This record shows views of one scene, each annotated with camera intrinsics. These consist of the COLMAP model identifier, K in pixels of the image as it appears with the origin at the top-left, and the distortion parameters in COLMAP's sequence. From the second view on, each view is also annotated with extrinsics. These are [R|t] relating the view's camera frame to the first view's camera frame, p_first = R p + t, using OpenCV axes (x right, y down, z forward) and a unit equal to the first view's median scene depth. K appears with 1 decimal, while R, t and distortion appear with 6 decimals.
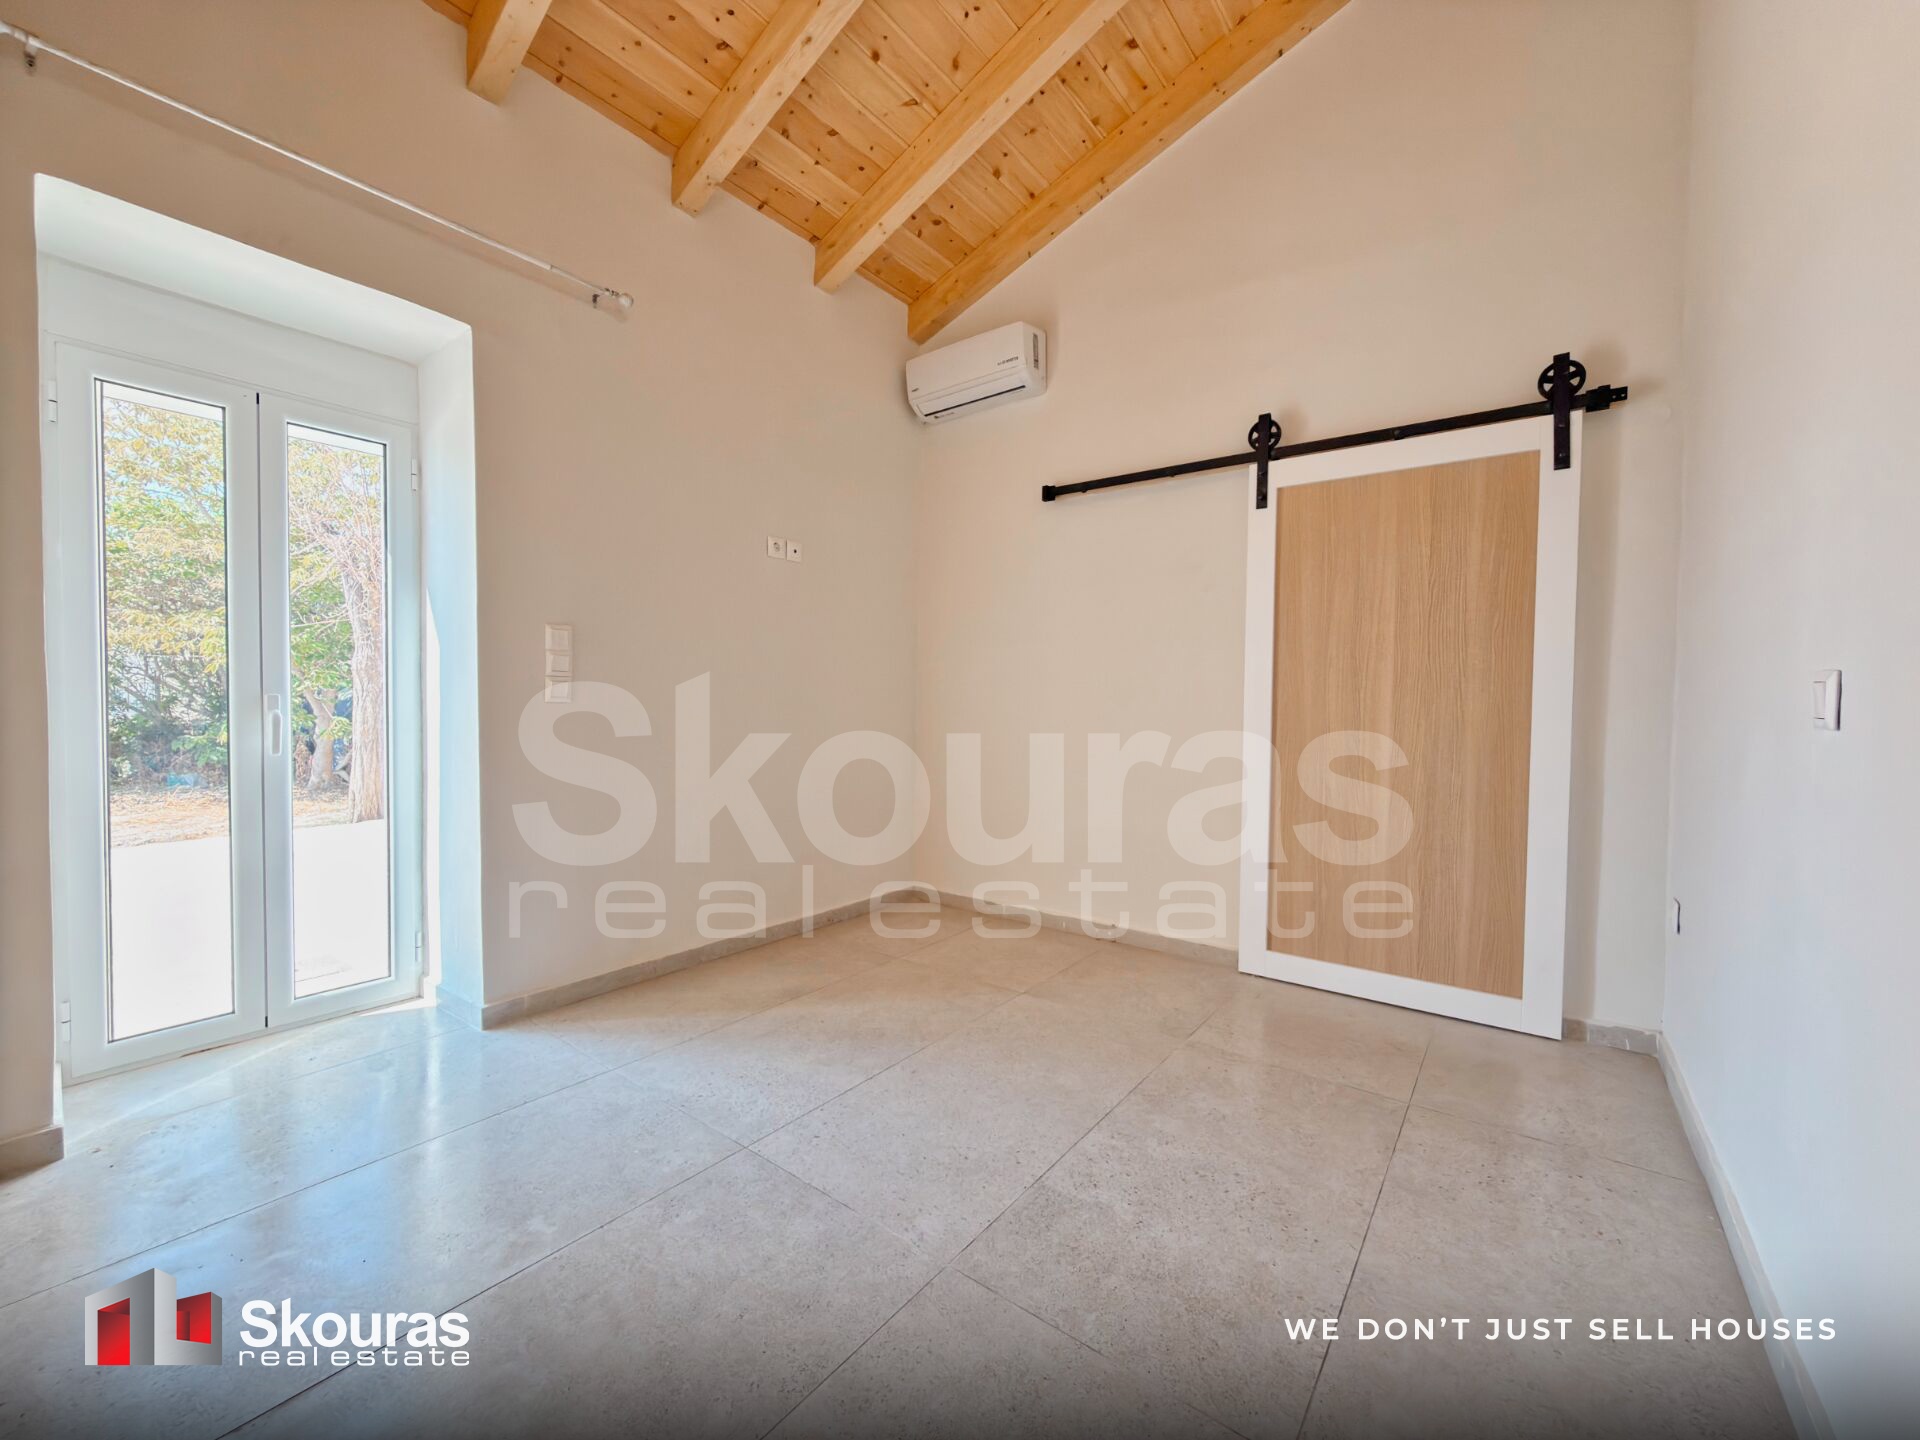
lens RADIAL K [[789.8, 0, 953.3], [0, 789.8, 725.3], [0, 0, 1]] dist [0.001015, 0.000118]
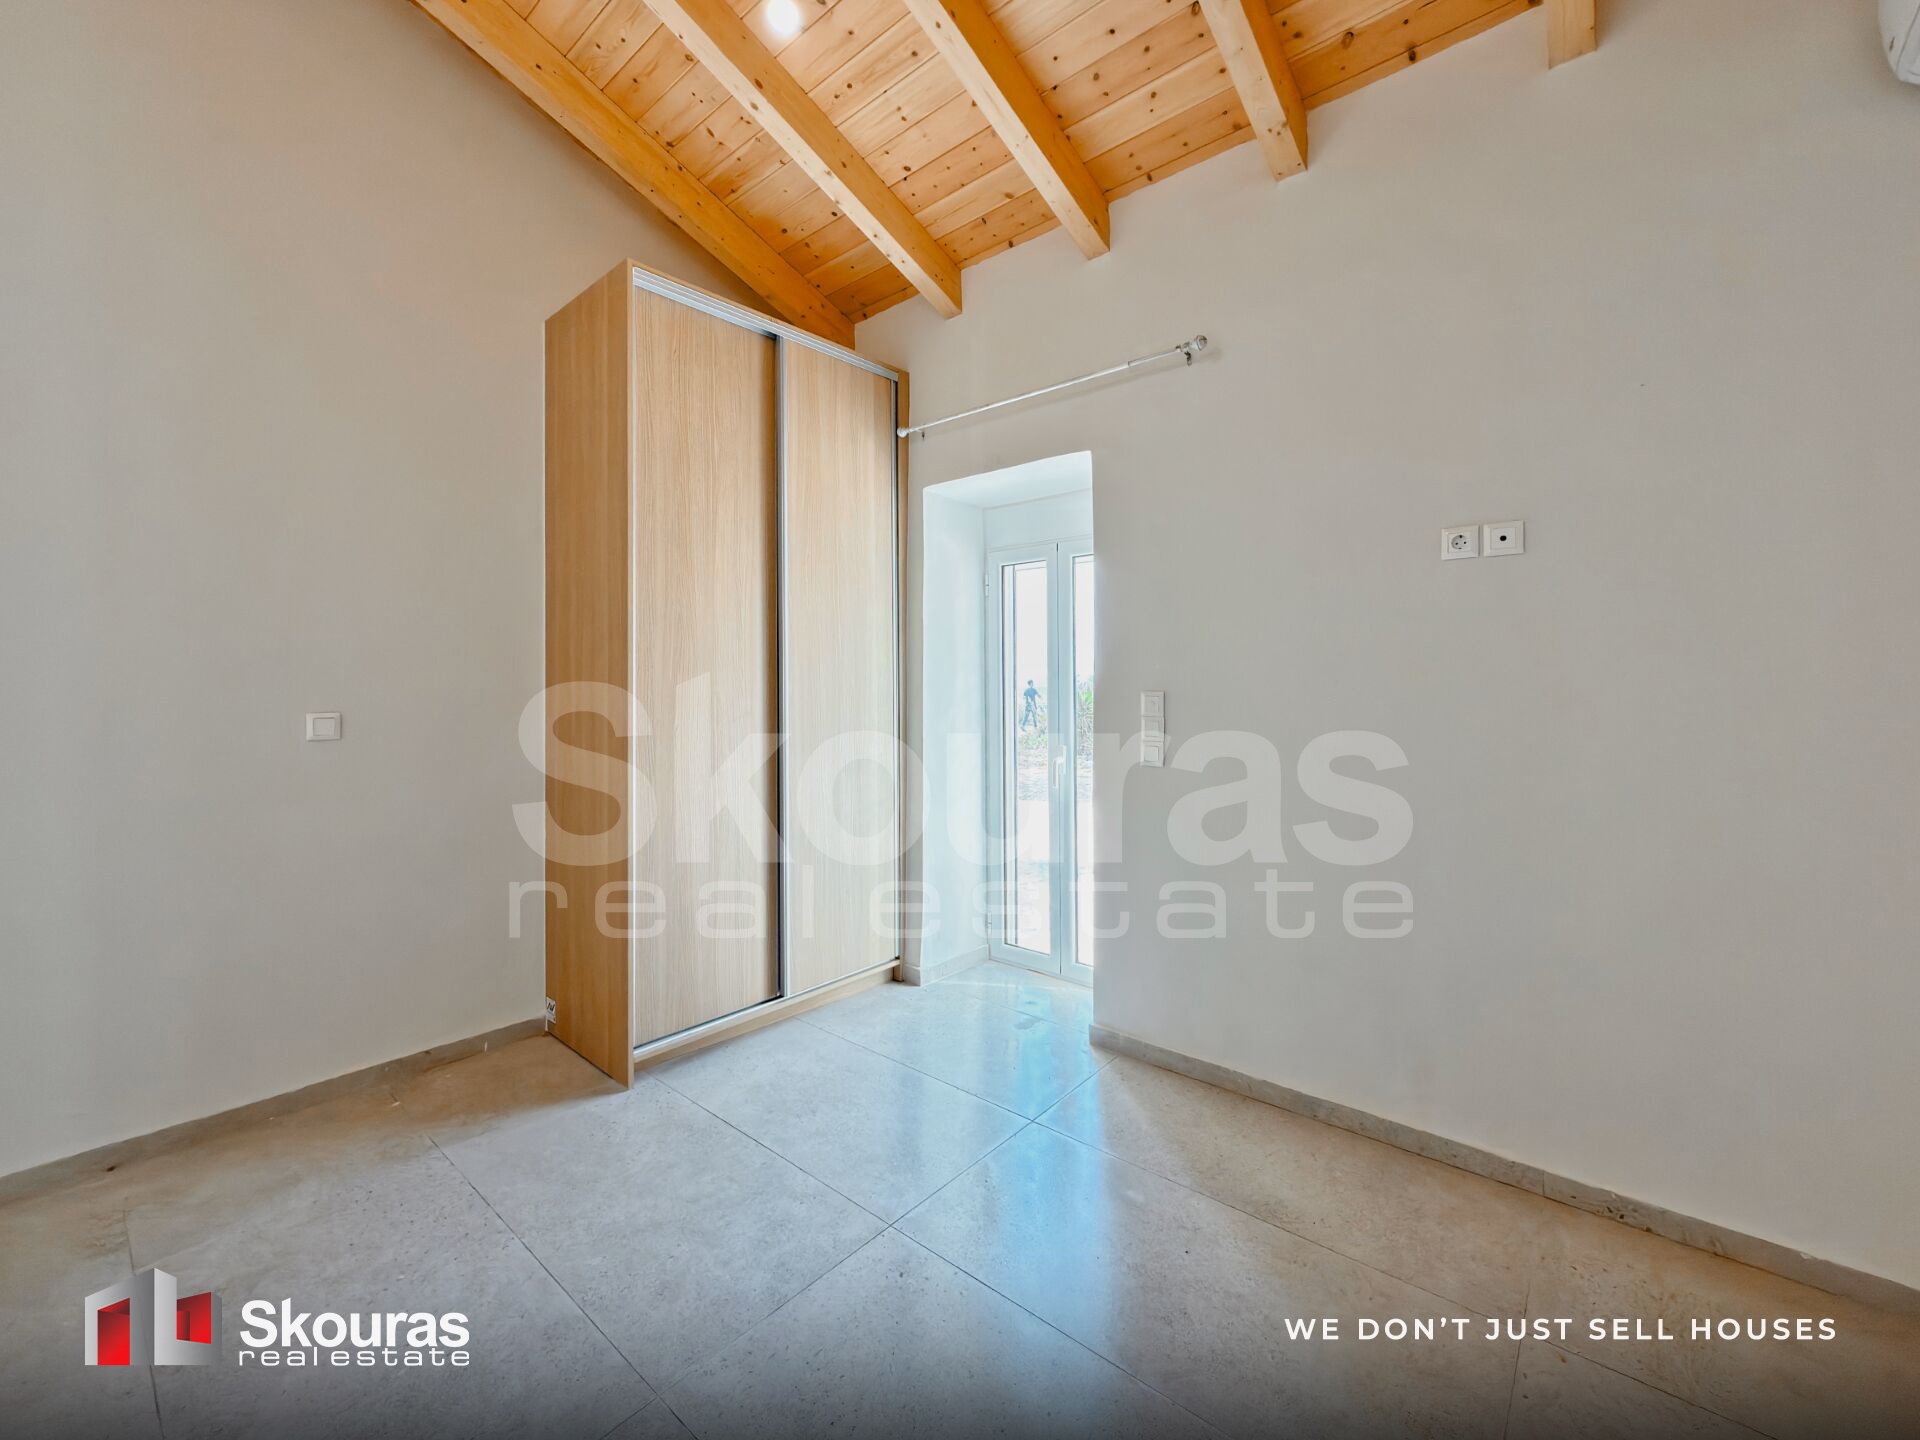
lens RADIAL K [[796.6, 0, 958.3], [0, 796.6, 681.1], [0, 0, 1]] dist [0.000961, 0.000028]
pose [[-0.067675, -0.016661, -0.997568, 0.567922], [-0.026527, 0.999537, -0.014894, -0.119775], [0.997355, 0.025455, -0.068086, 0.826638]]
